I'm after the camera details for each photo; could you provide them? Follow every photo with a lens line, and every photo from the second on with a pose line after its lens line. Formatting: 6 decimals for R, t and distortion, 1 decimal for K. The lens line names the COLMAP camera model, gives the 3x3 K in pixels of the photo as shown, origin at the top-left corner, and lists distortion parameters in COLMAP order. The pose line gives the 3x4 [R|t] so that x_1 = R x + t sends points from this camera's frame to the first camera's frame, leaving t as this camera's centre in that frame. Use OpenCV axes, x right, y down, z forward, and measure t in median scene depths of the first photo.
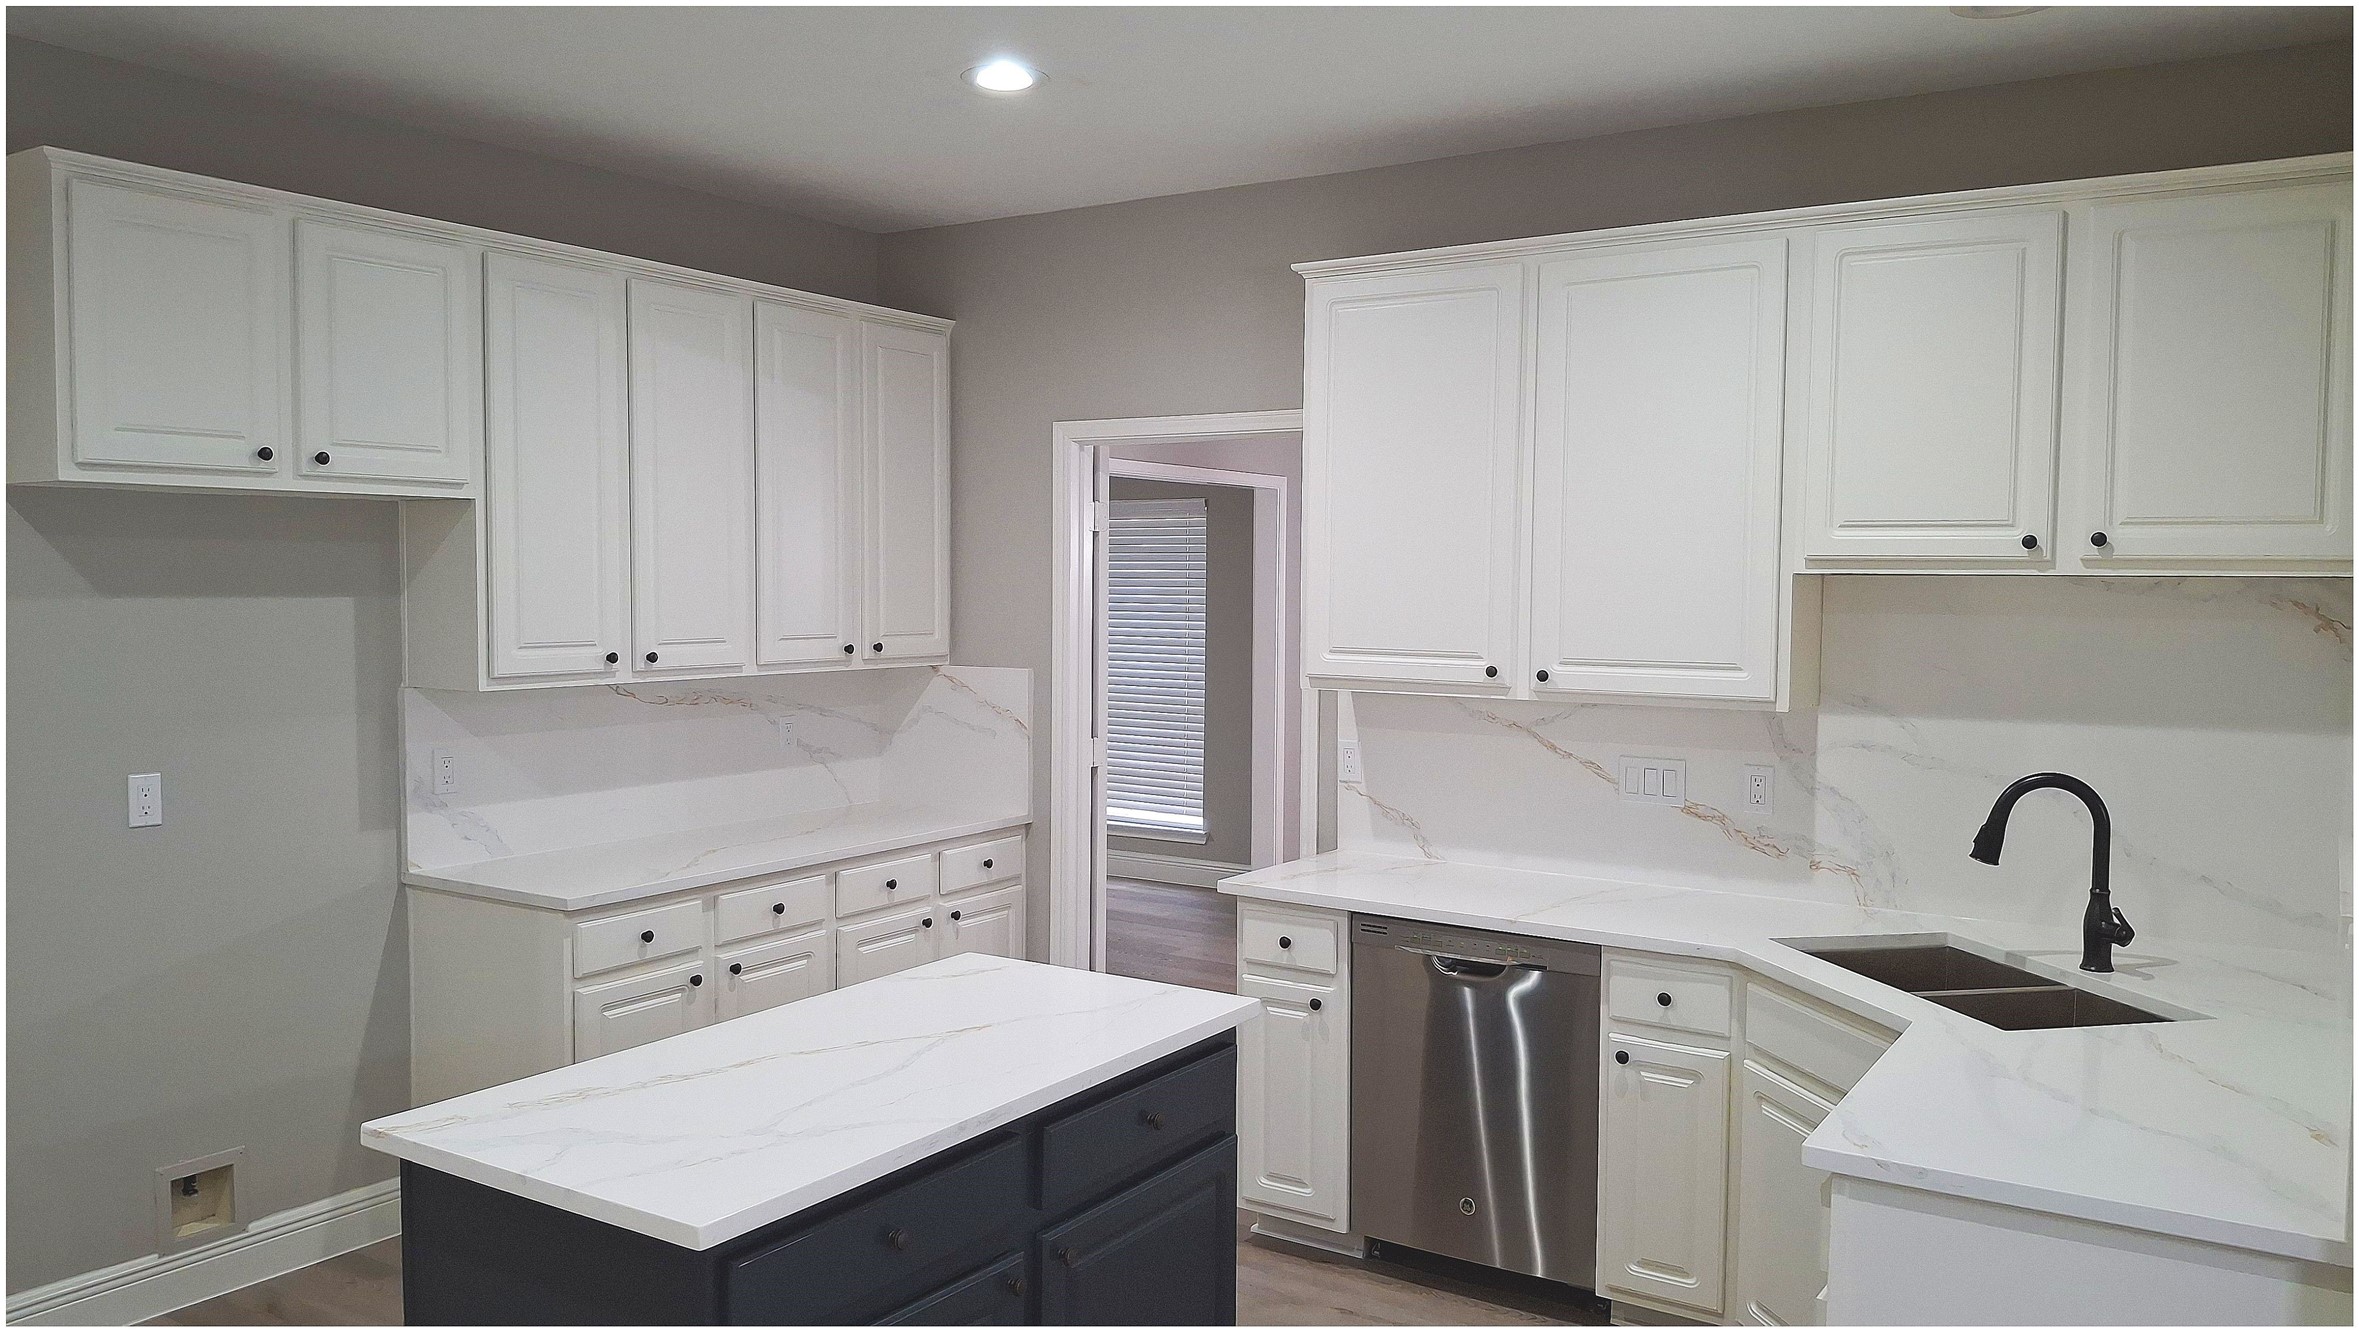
lens RADIAL K [[1727.2, 0, 1172.8], [0, 1727.2, 648.2], [0, 0, 1]] dist [0.145613, -0.285490]
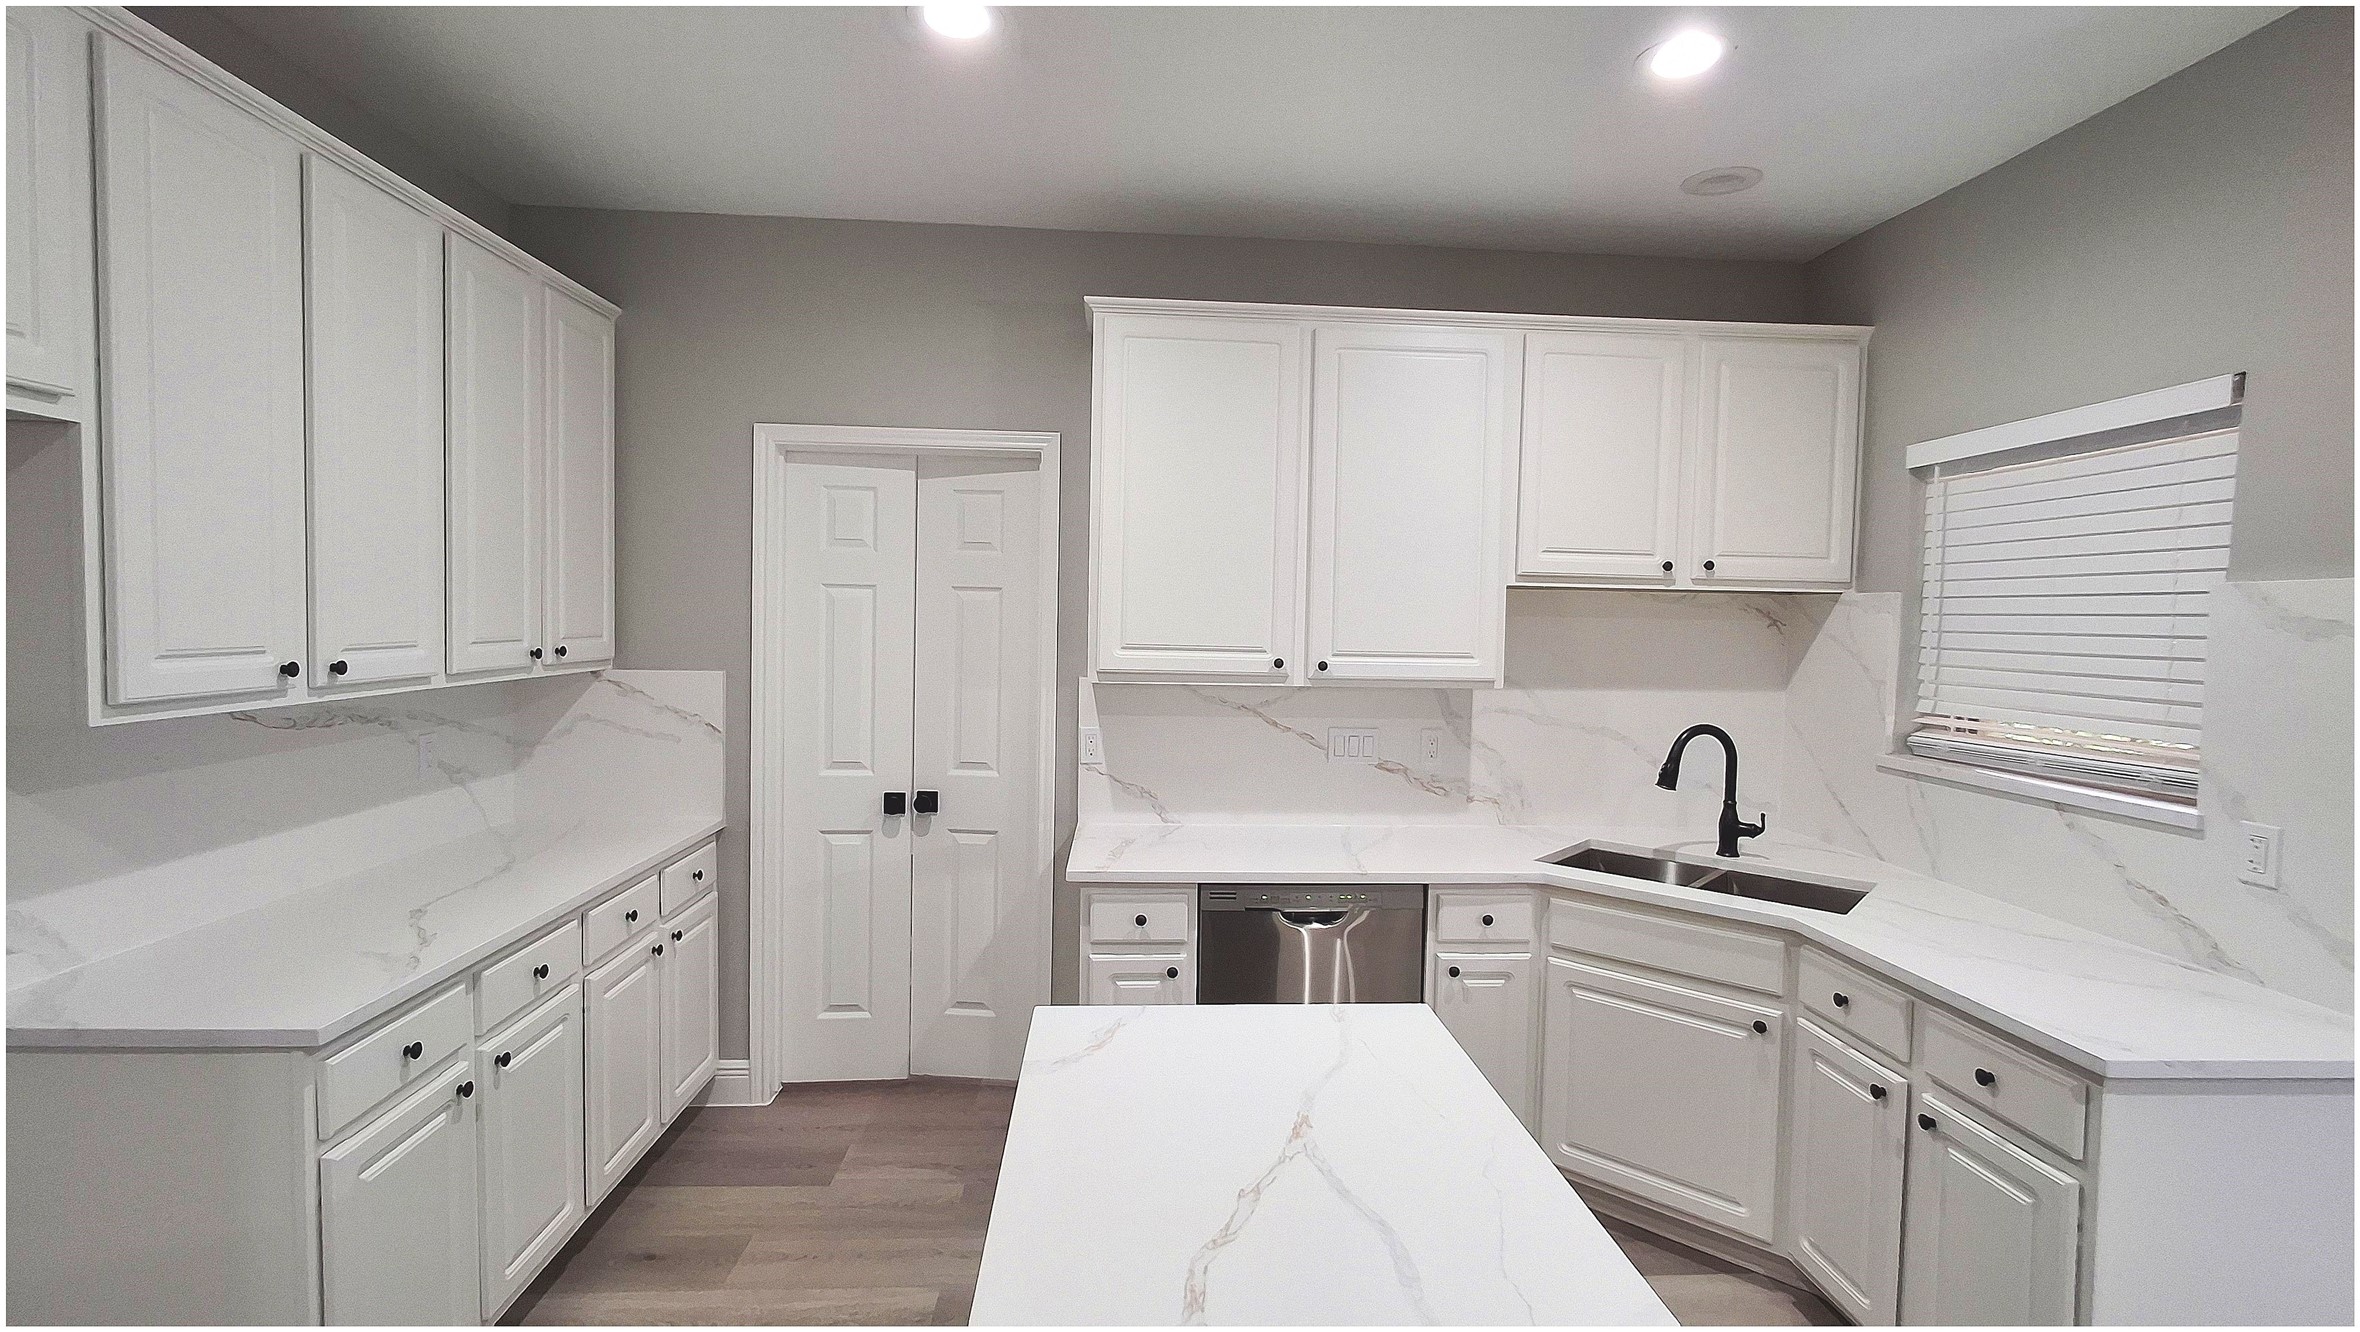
lens RADIAL K [[1087.3, 0, 1188.7], [0, 1087.3, 650.6], [0, 0, 1]] dist [-0.010600, 0.012841]
pose [[0.796924, -0.013487, 0.603929, -0.313656], [0.012520, 0.999905, 0.005808, -0.000443], [-0.603950, 0.002933, 0.797017, 0.442931]]
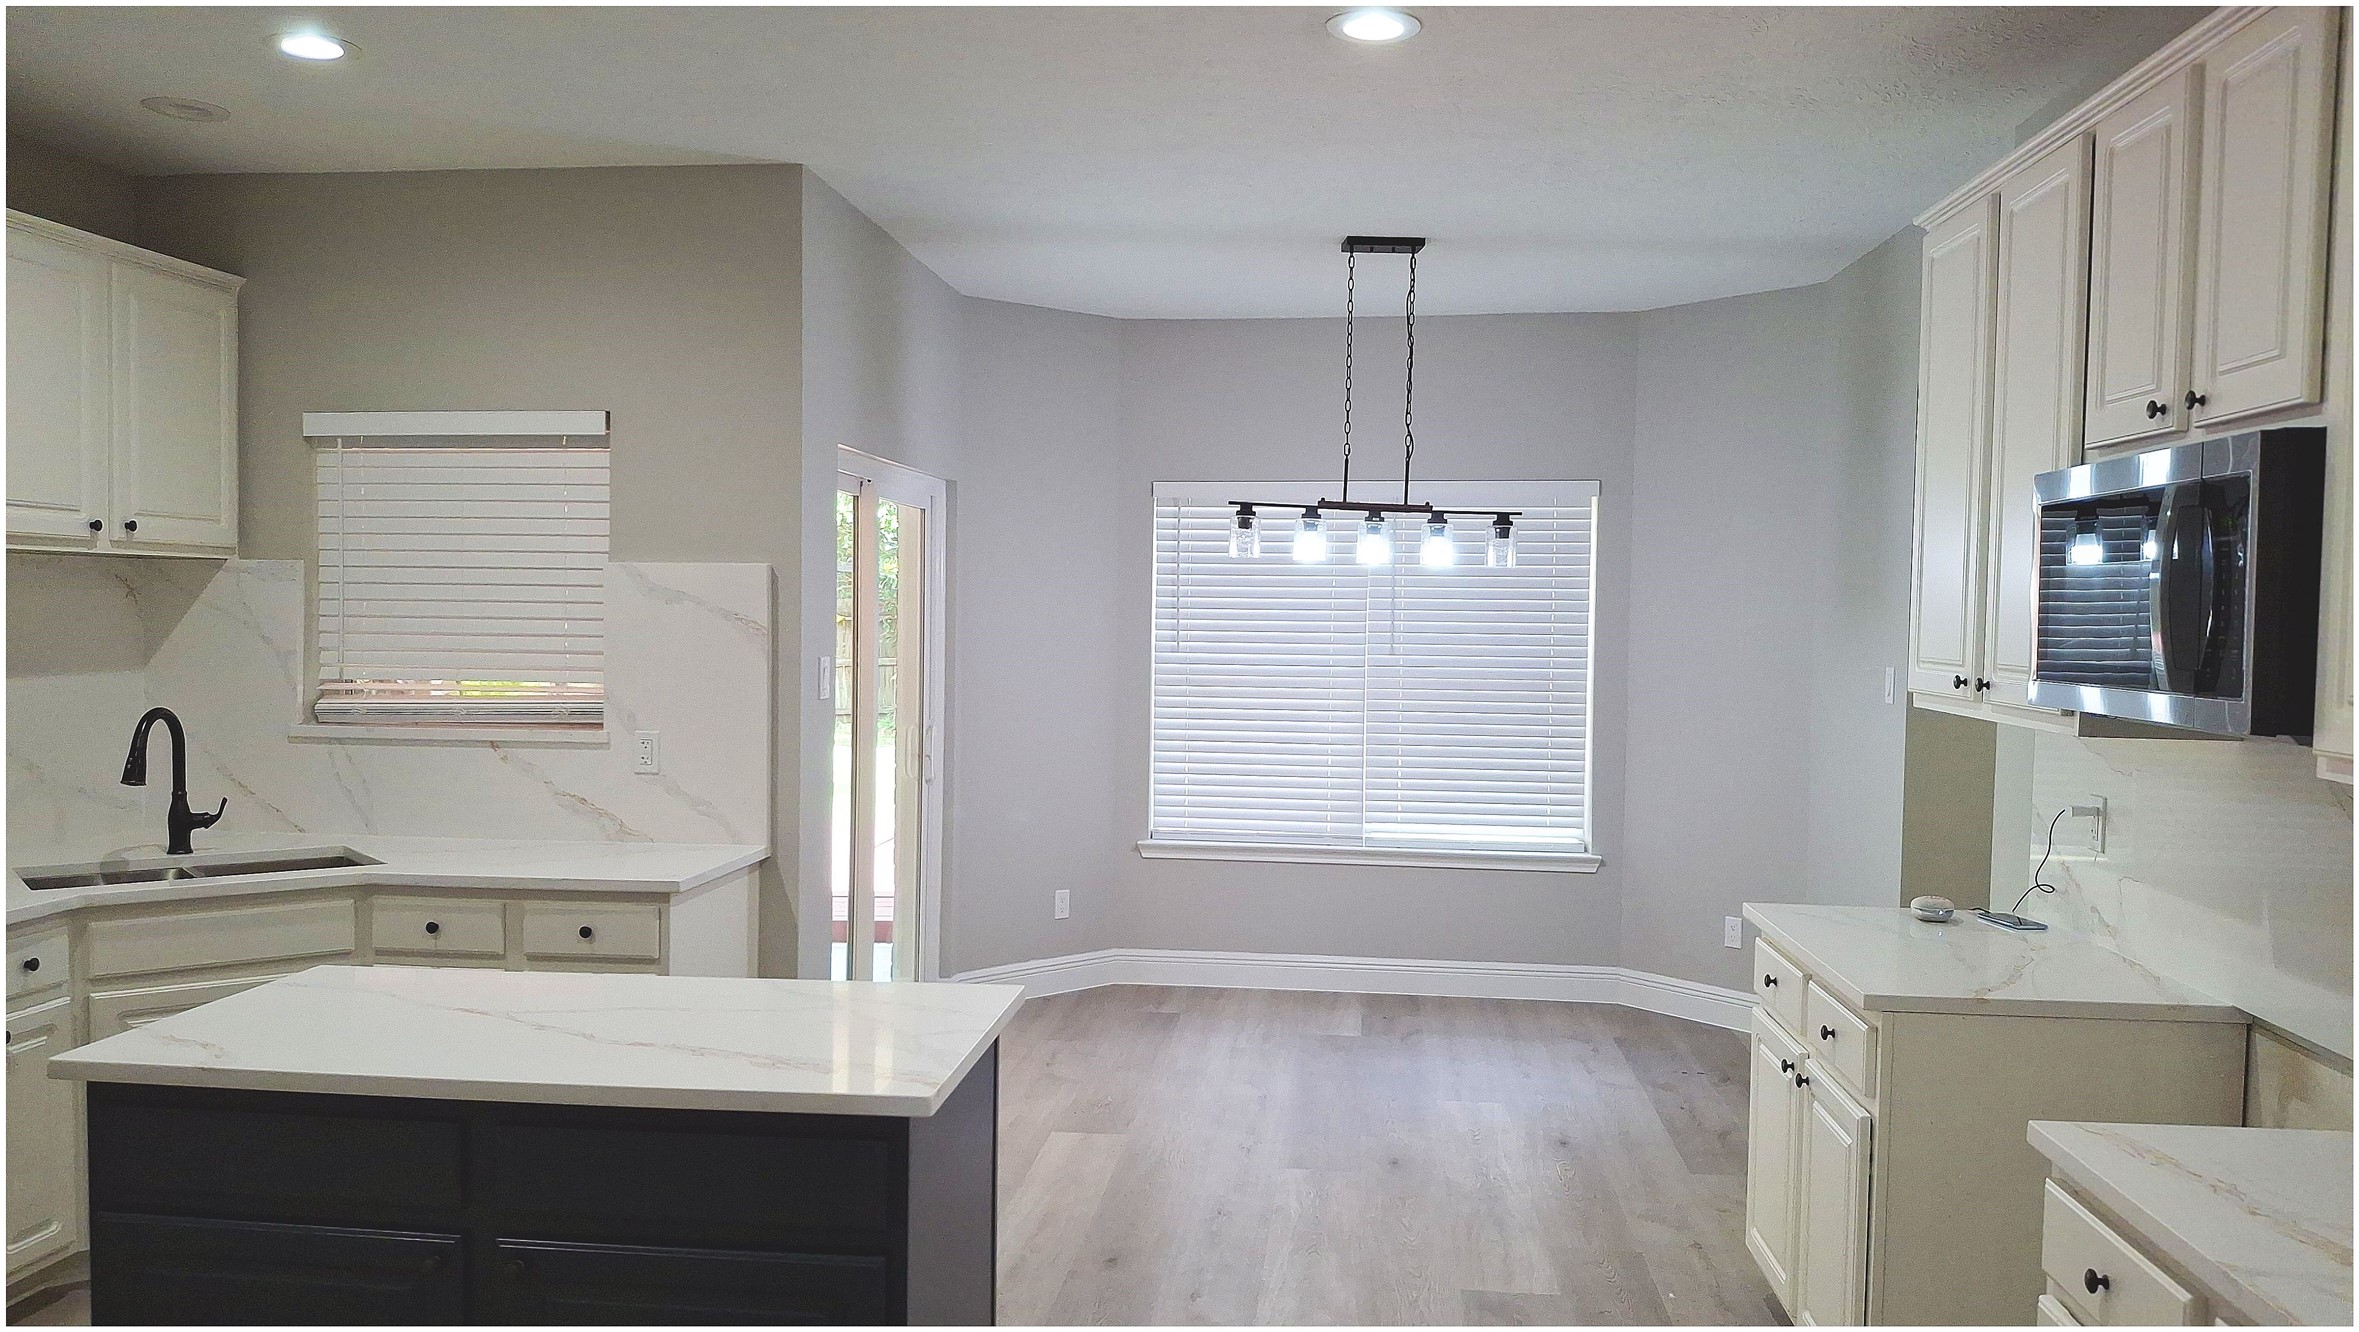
lens RADIAL K [[1742.2, 0, 1156.8], [0, 1742.2, 687.2], [0, 0, 1]] dist [0.087140, -0.181601]
pose [[-0.452667, -0.053100, 0.890097, -0.796966], [0.021672, 0.997275, 0.070515, -0.015263], [-0.891416, 0.051210, -0.450283, 0.758564]]
